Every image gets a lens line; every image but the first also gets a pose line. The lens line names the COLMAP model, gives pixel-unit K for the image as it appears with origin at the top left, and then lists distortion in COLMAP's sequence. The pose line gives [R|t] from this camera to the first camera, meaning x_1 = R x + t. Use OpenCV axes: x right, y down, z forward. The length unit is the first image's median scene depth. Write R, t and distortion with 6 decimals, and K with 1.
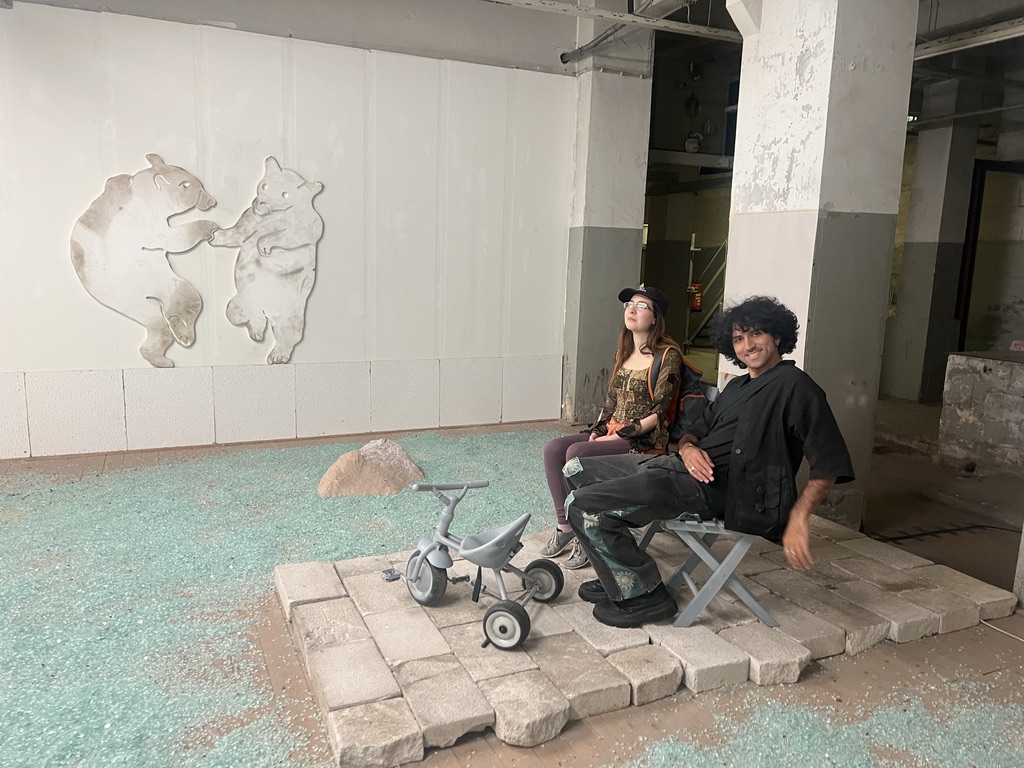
lens RADIAL K [[776.4, 0, 512.4], [0, 776.4, 383.8], [0, 0, 1]] dist [0.038301, -0.032246]
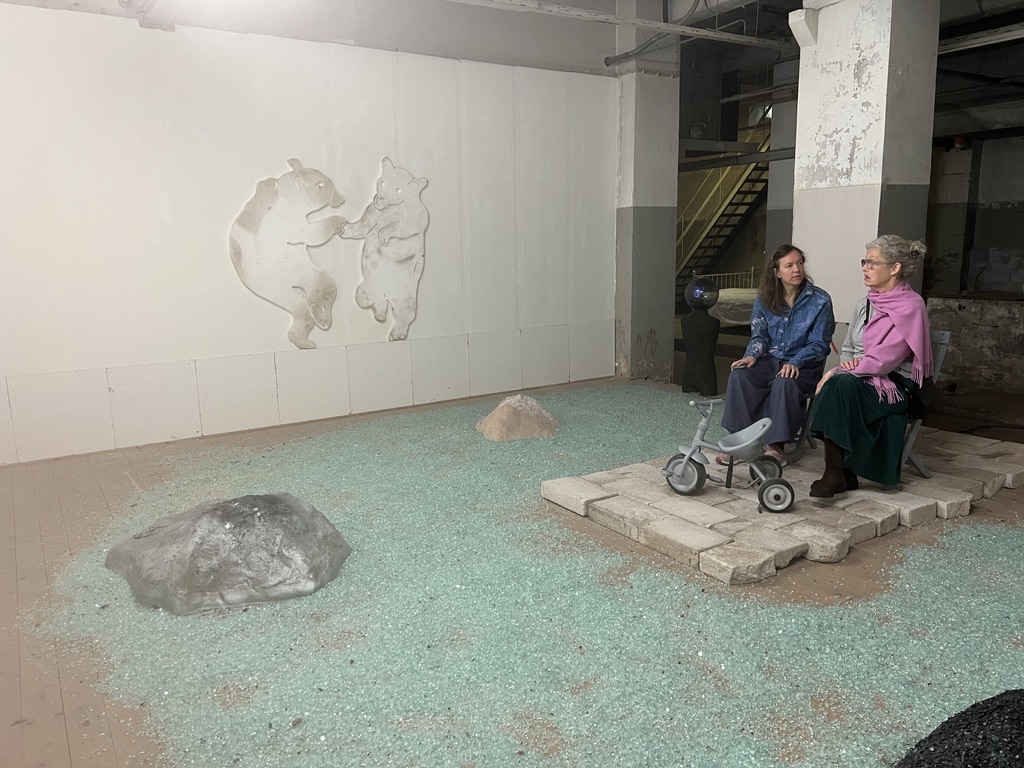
lens RADIAL K [[776.4, 0, 506.4], [0, 776.4, 378.8], [0, 0, 1]] dist [0.038301, -0.032246]
pose [[0.988044, -0.074031, 0.135233, -0.328263], [0.072399, 0.997232, 0.016950, 0.024458], [-0.136113, -0.006957, 0.990669, -0.153562]]
